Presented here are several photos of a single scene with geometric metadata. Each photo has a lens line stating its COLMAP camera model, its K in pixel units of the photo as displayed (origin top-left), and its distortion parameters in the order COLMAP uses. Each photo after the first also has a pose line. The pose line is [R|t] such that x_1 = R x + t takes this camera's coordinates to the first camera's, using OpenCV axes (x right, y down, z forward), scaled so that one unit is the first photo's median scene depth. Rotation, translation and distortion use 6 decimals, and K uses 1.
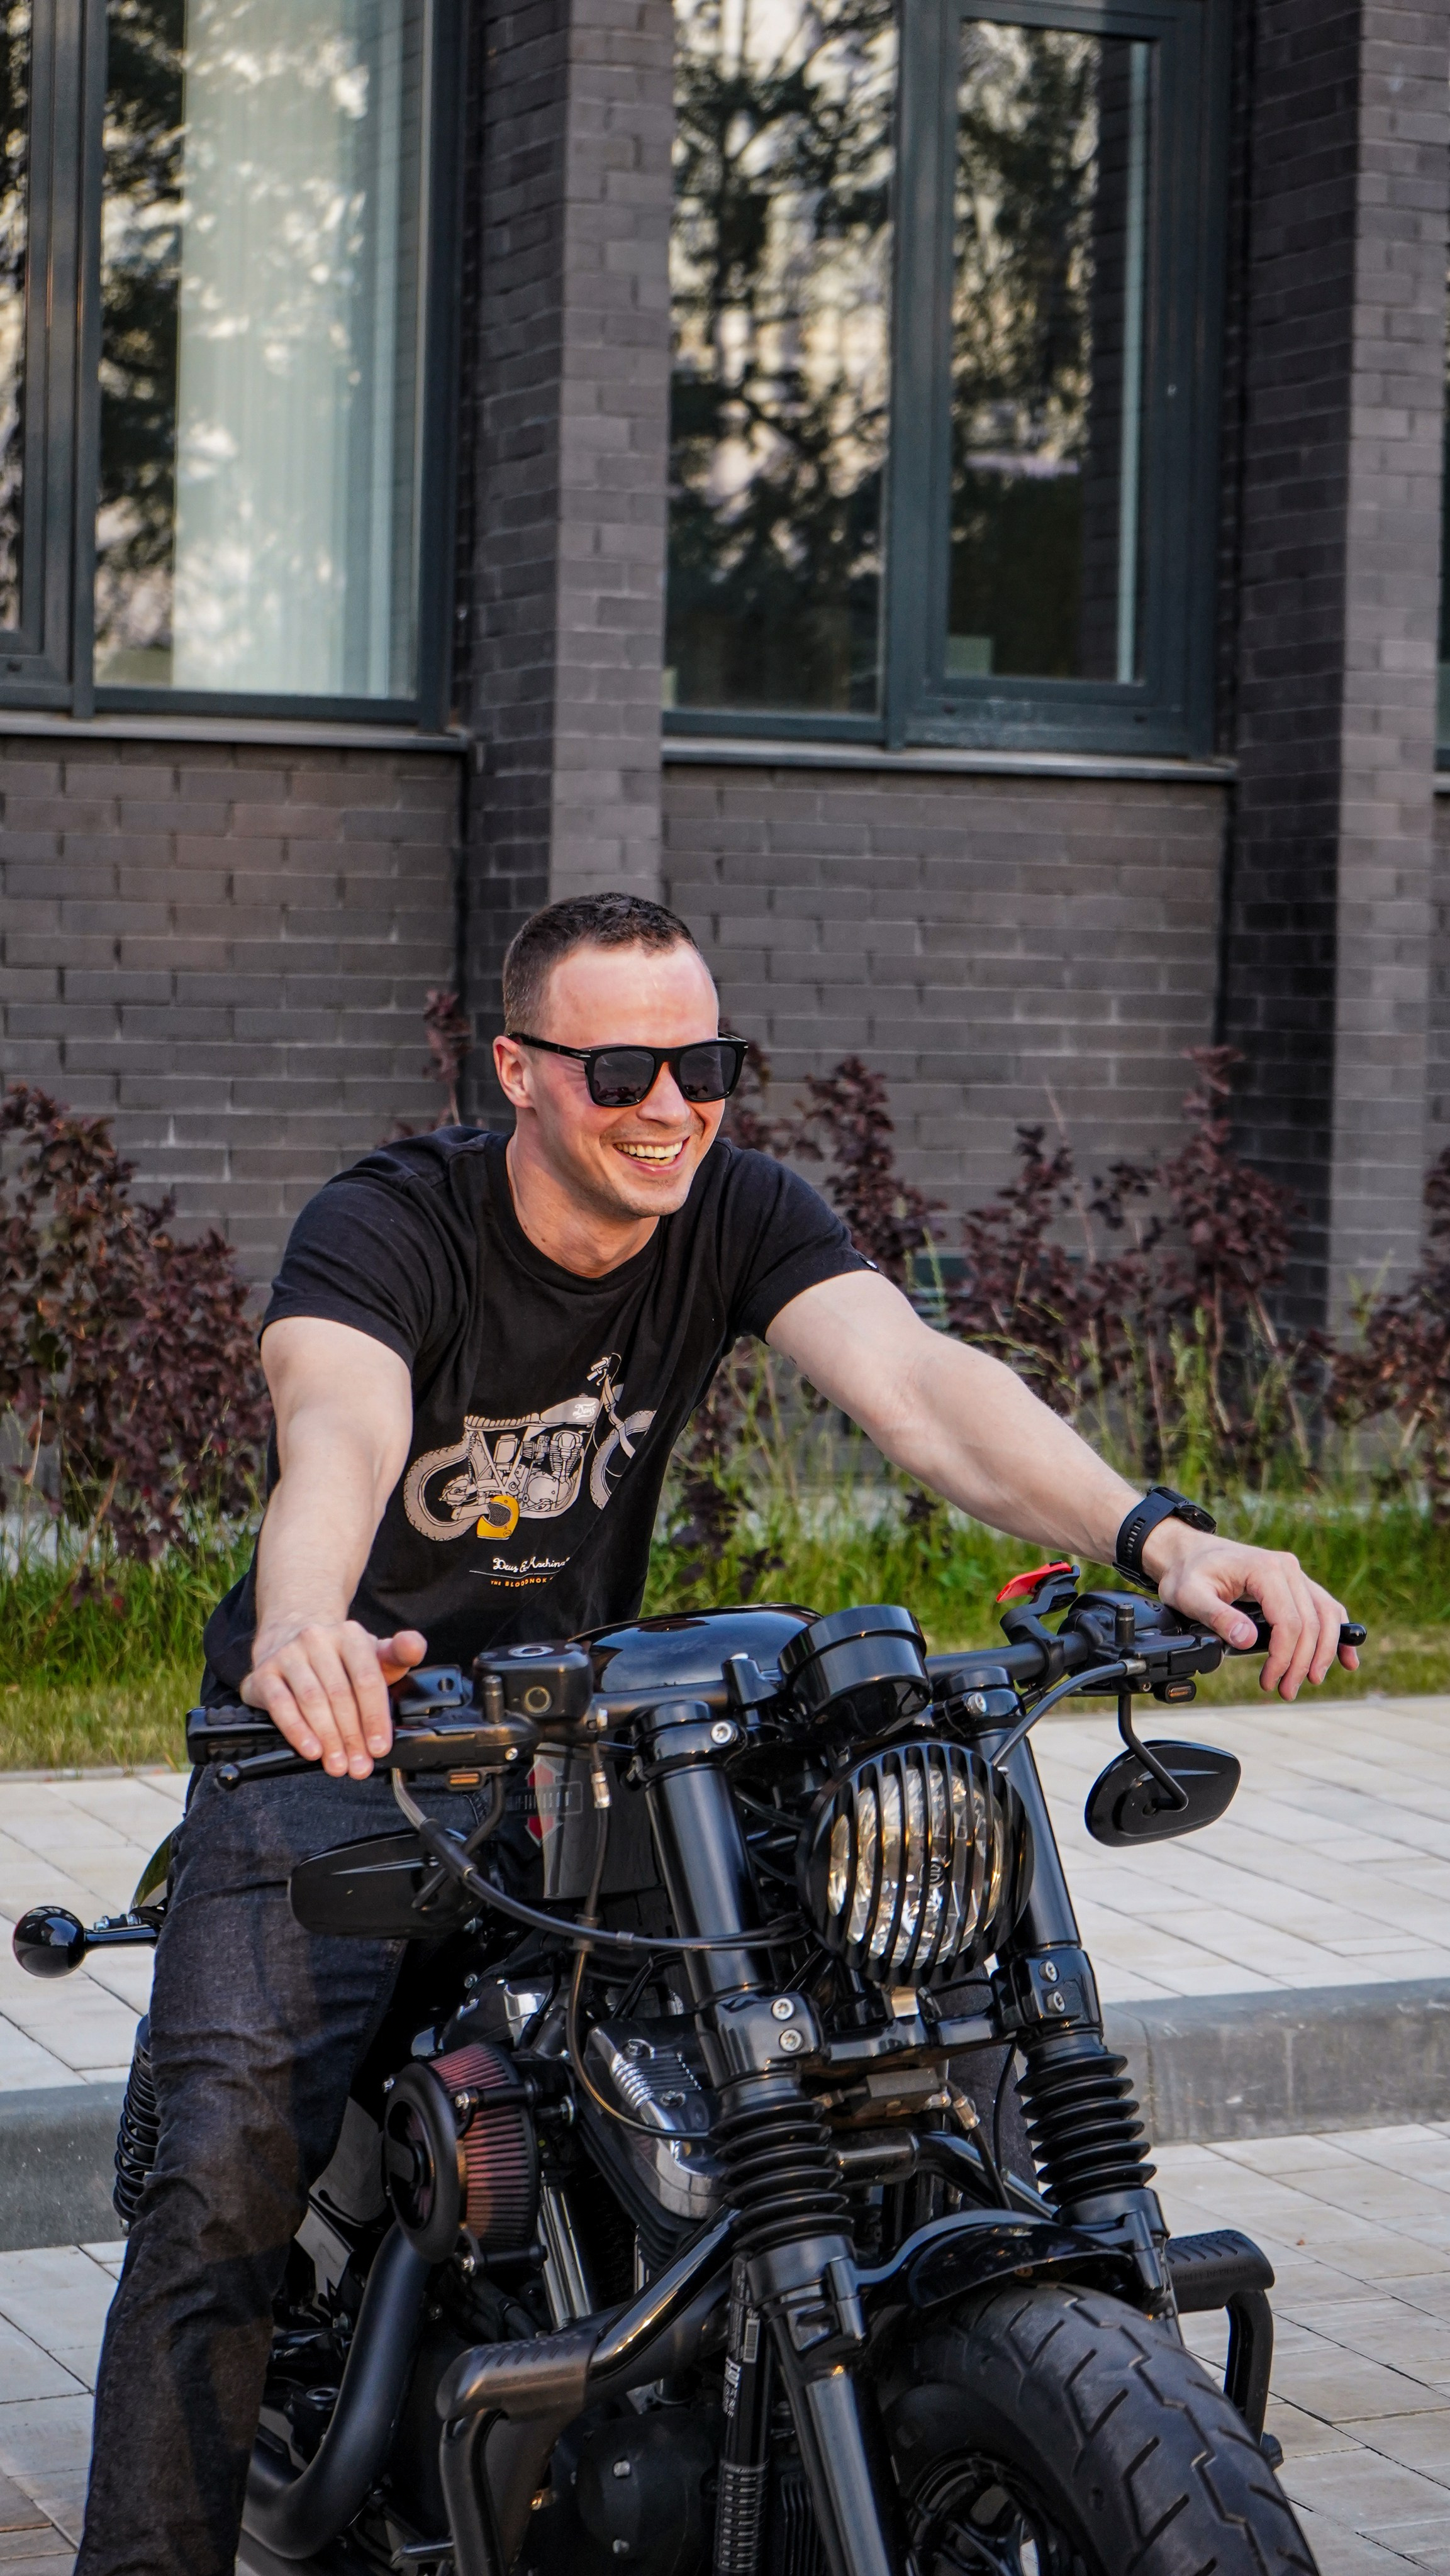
lens RADIAL K [[5009.3, 0, 727.9], [0, 5009.3, 1286.7], [0, 0, 1]] dist [-0.104653, 0.000000]
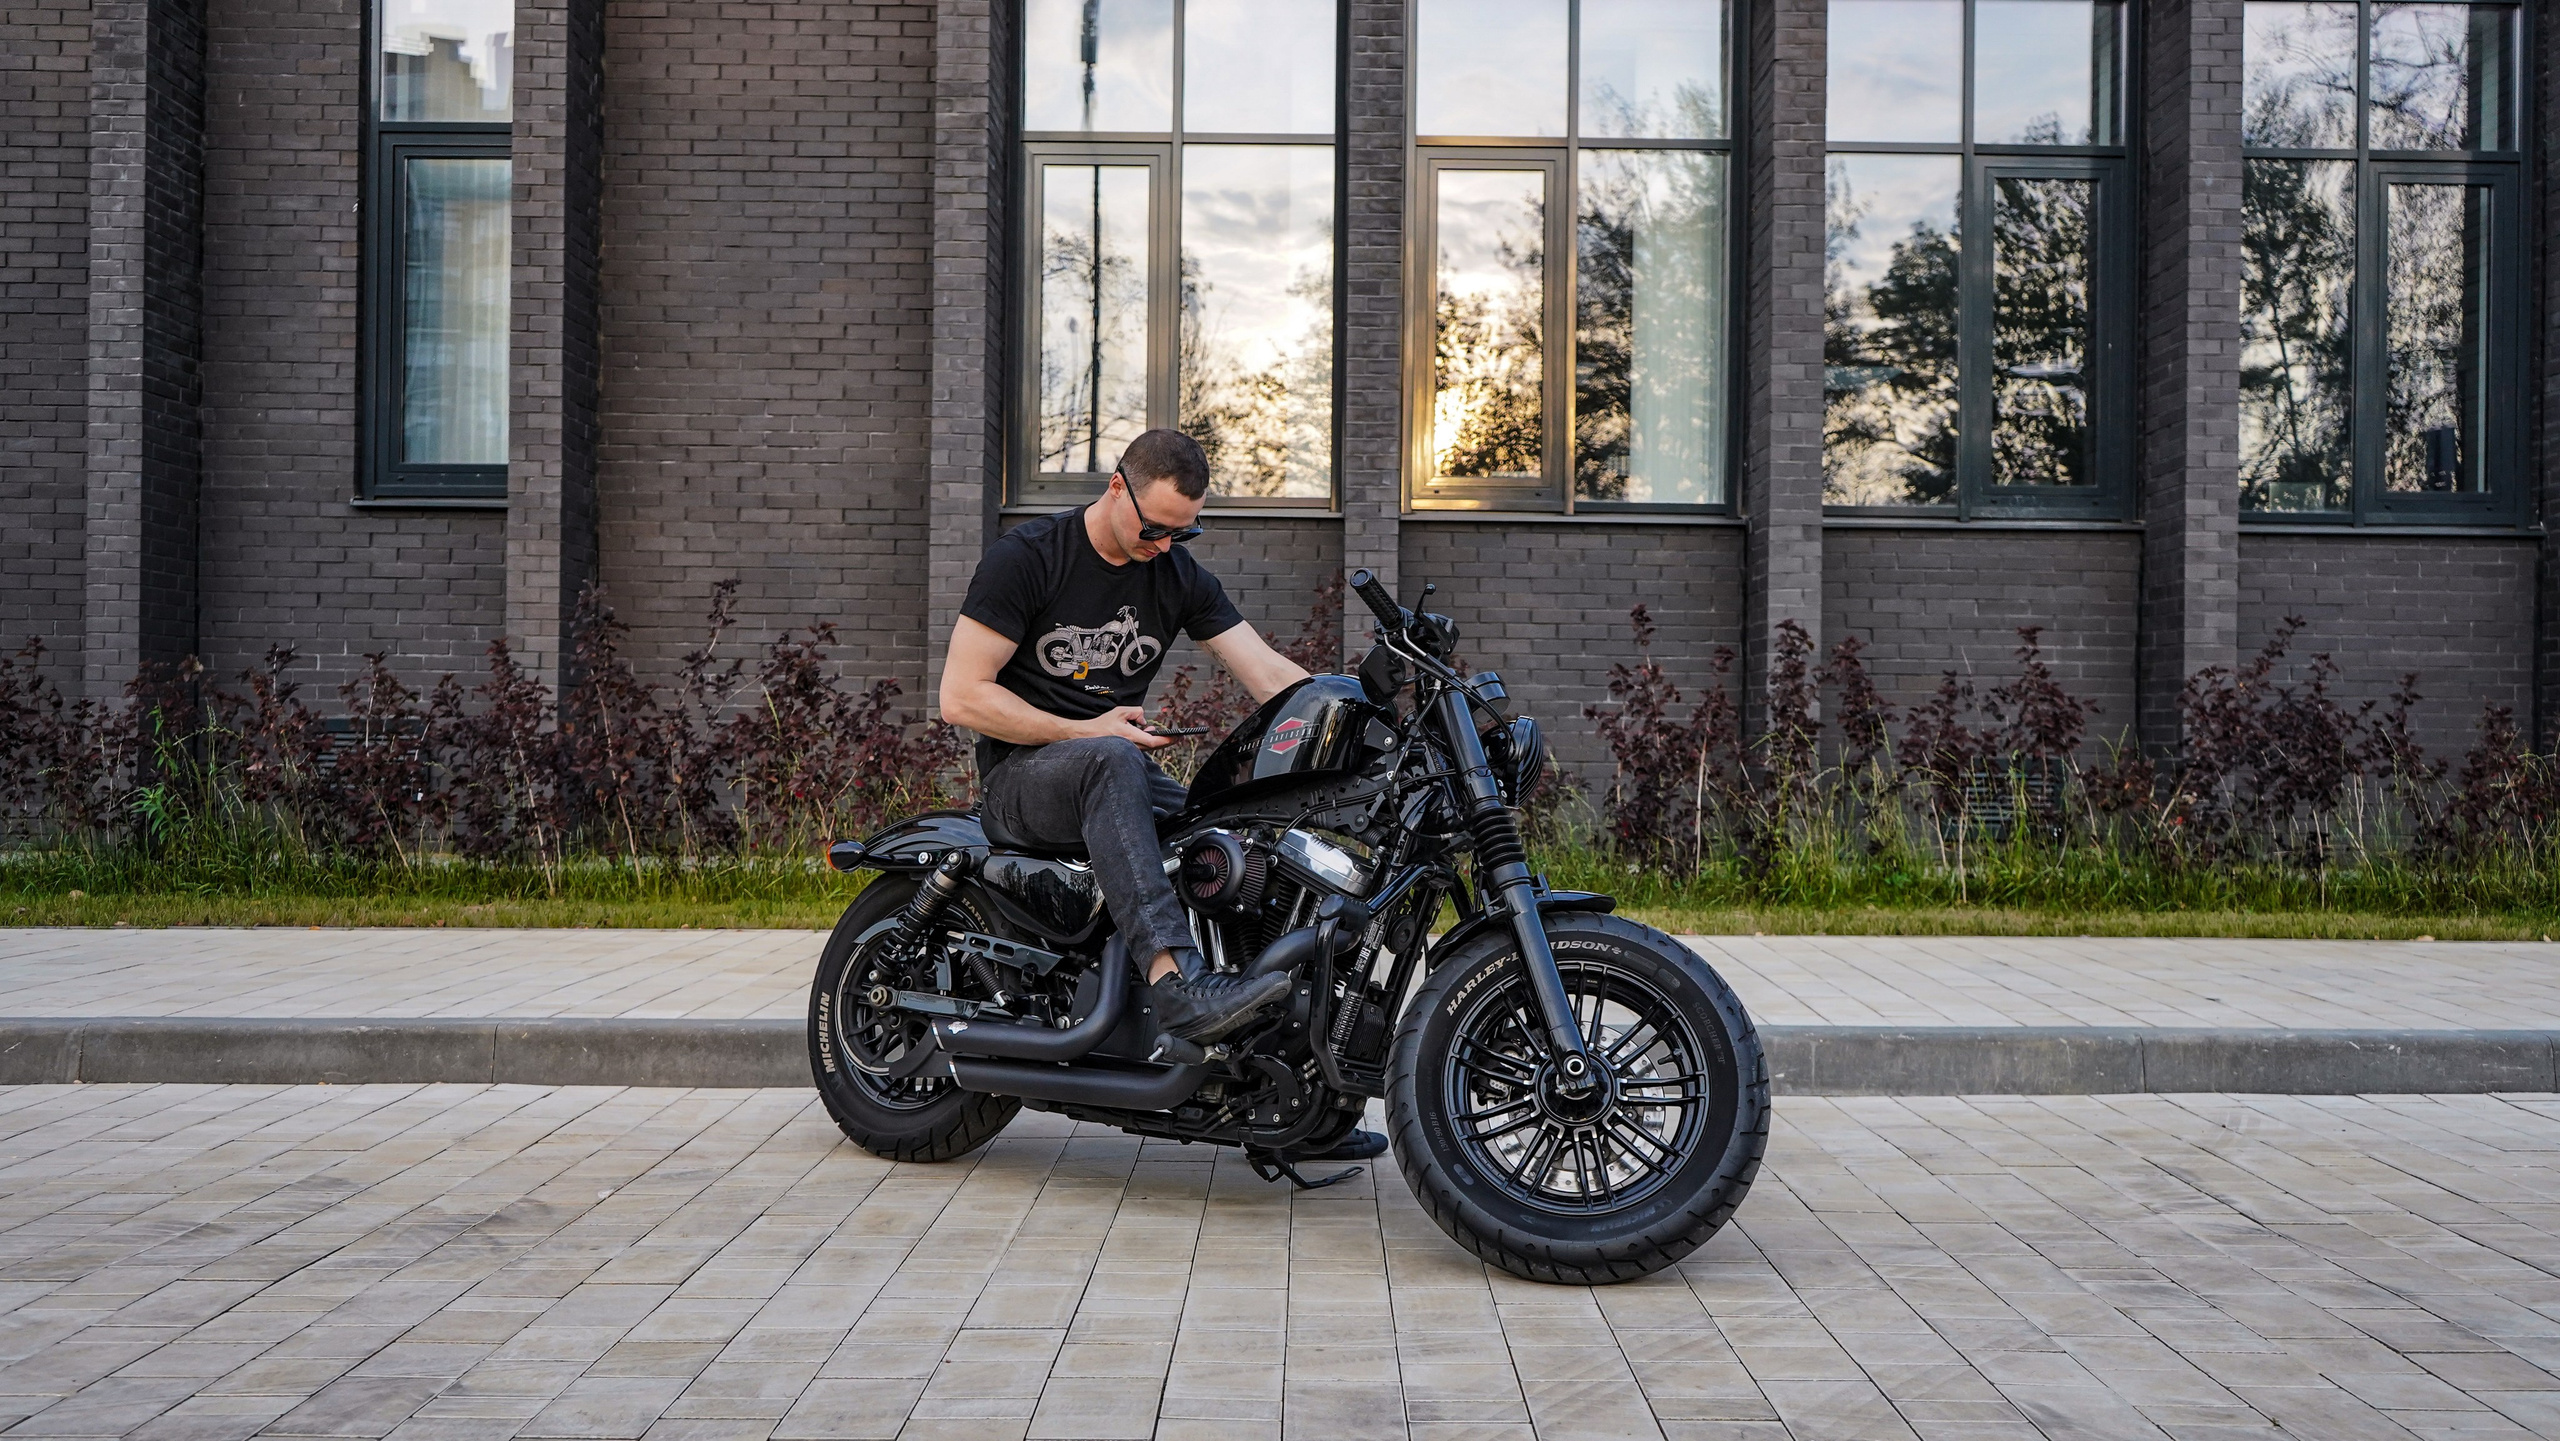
lens RADIAL K [[2093.6, 0, 1313.5], [0, 2093.6, 698.3], [0, 0, 1]] dist [0.008817, 0.004373]
pose [[0.924026, -0.014063, -0.382071, 0.124740], [-0.014747, 0.997269, -0.072373, 0.039096], [0.382045, 0.072509, 0.921295, 0.081715]]
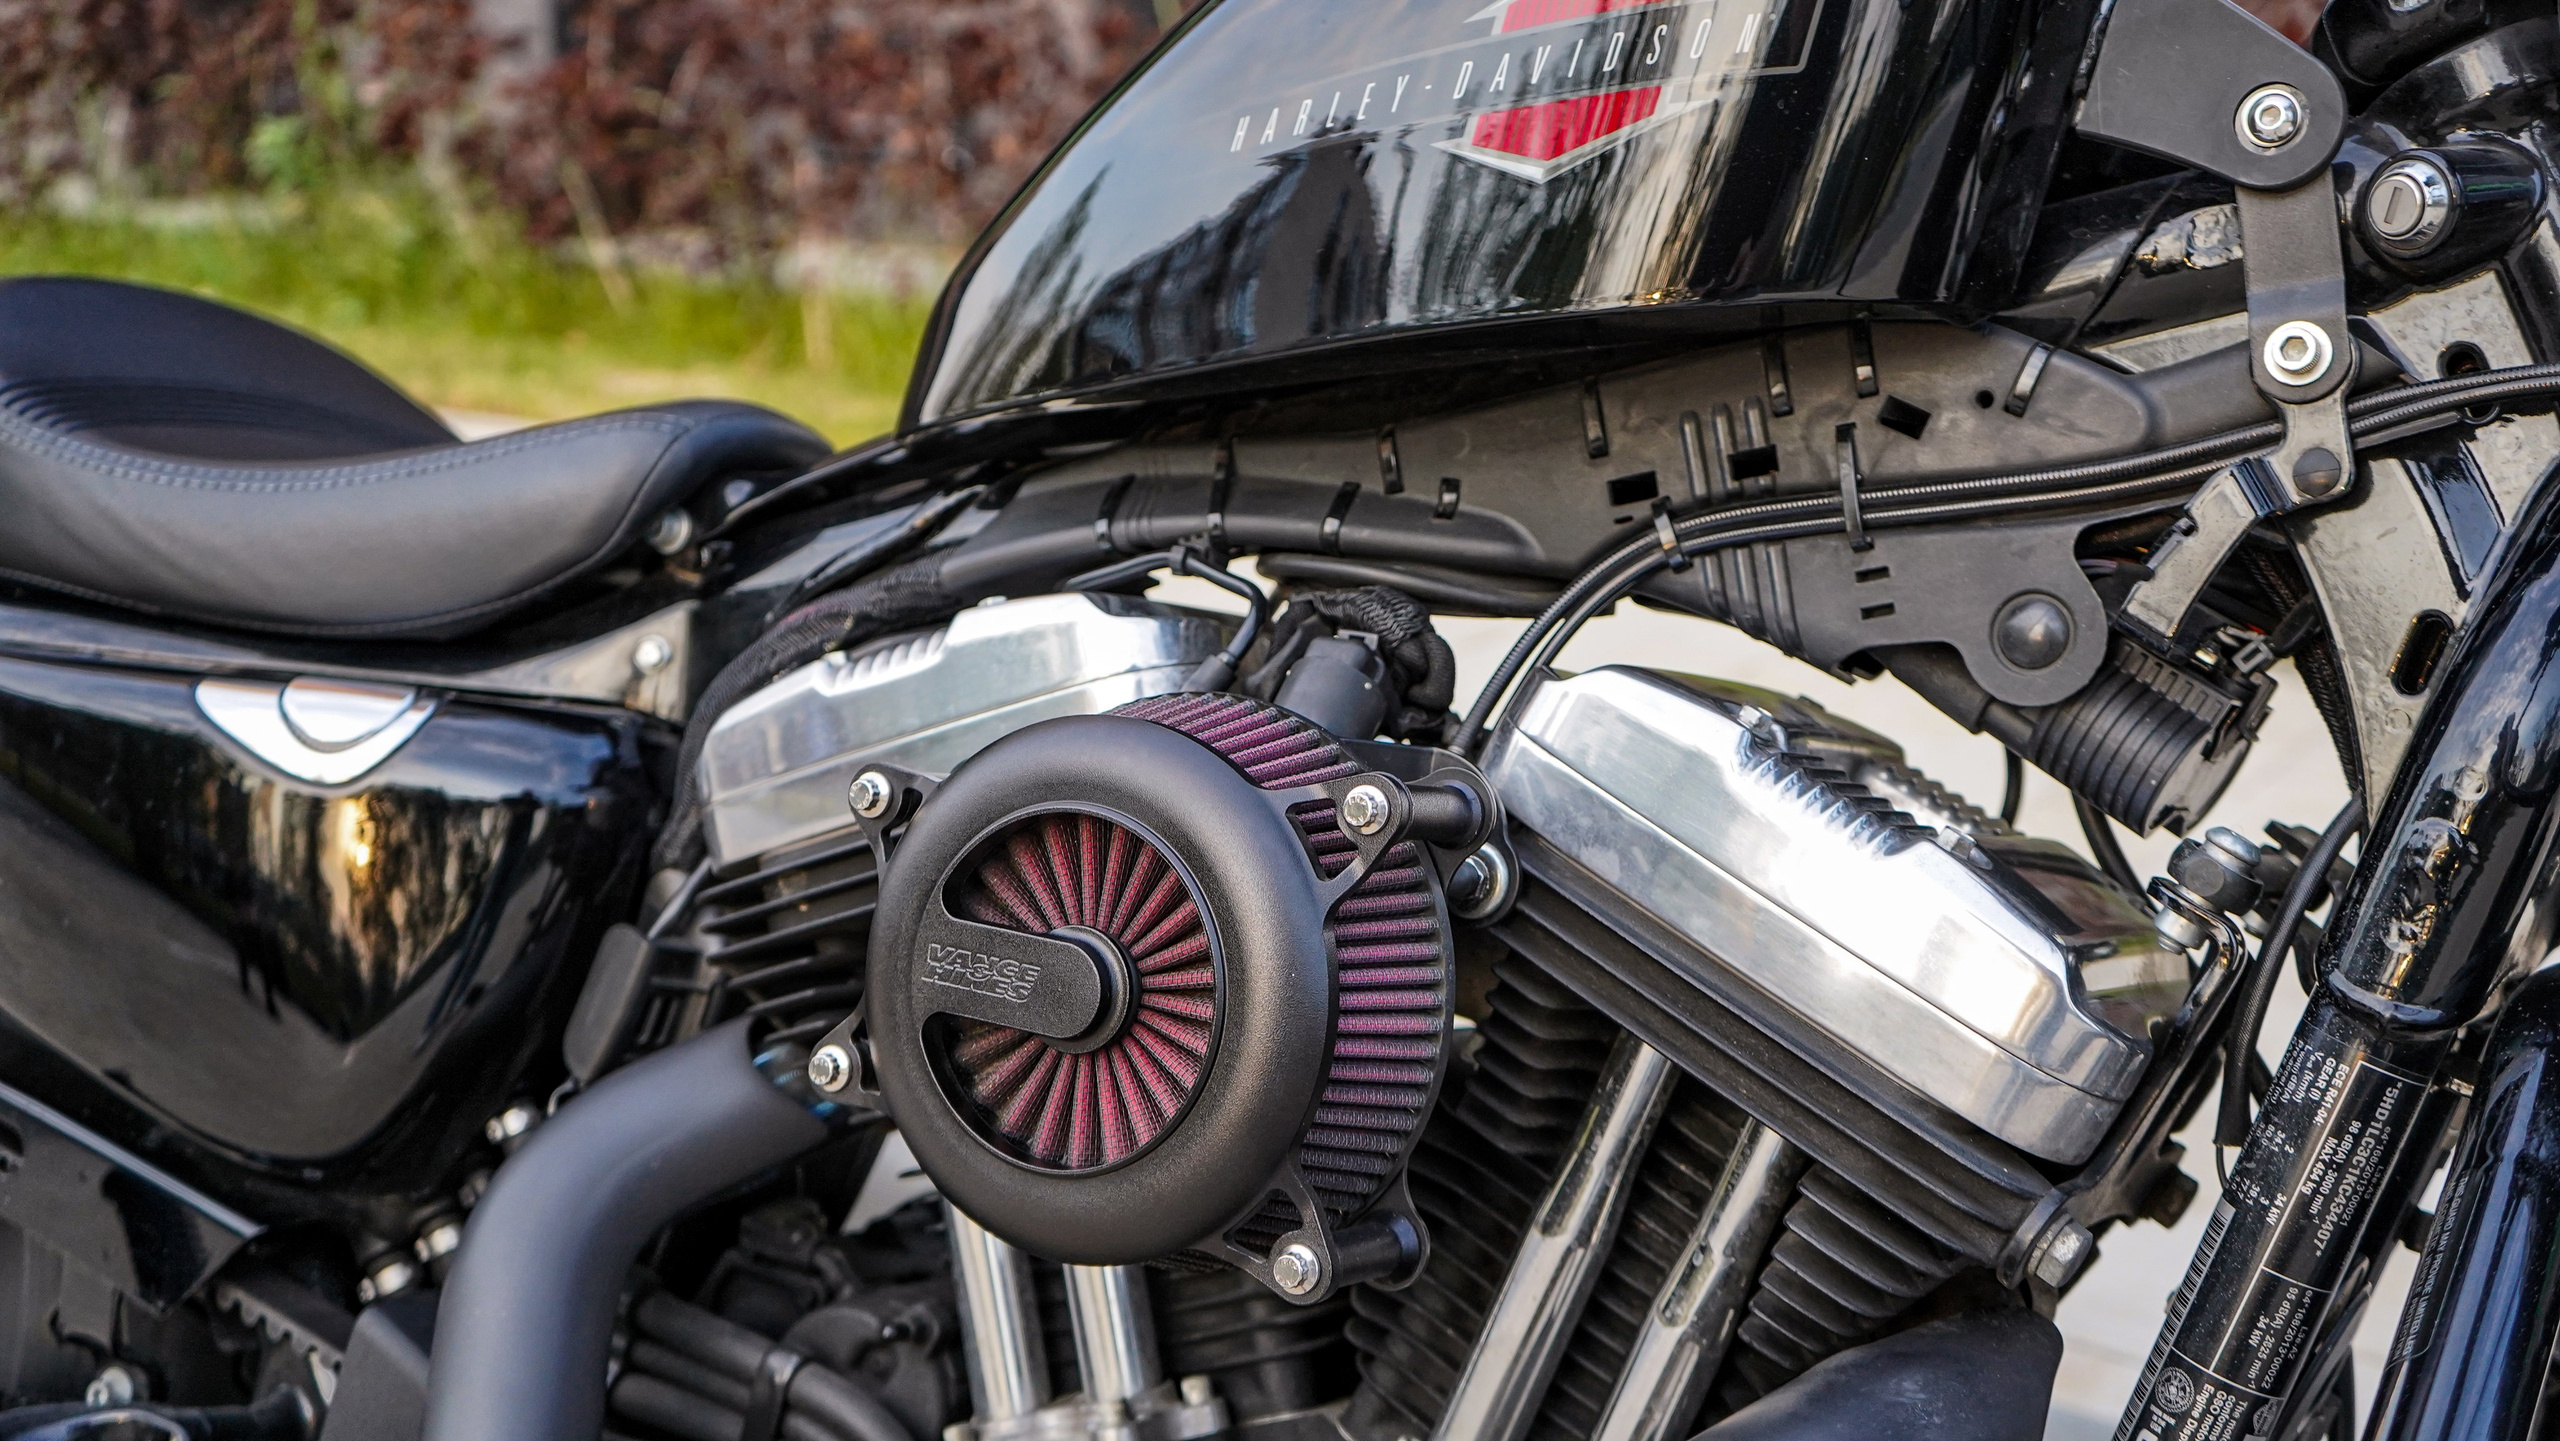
lens RADIAL K [[2935.9, 0, 1278.0], [0, 2935.9, 742.5], [0, 0, 1]] dist [0.002281, 0.000000]
pose [[0.950552, 0.089543, -0.297375, 0.016928], [-0.032181, 0.980778, 0.192457, 0.024877], [0.308892, -0.173371, 0.935162, 0.300335]]
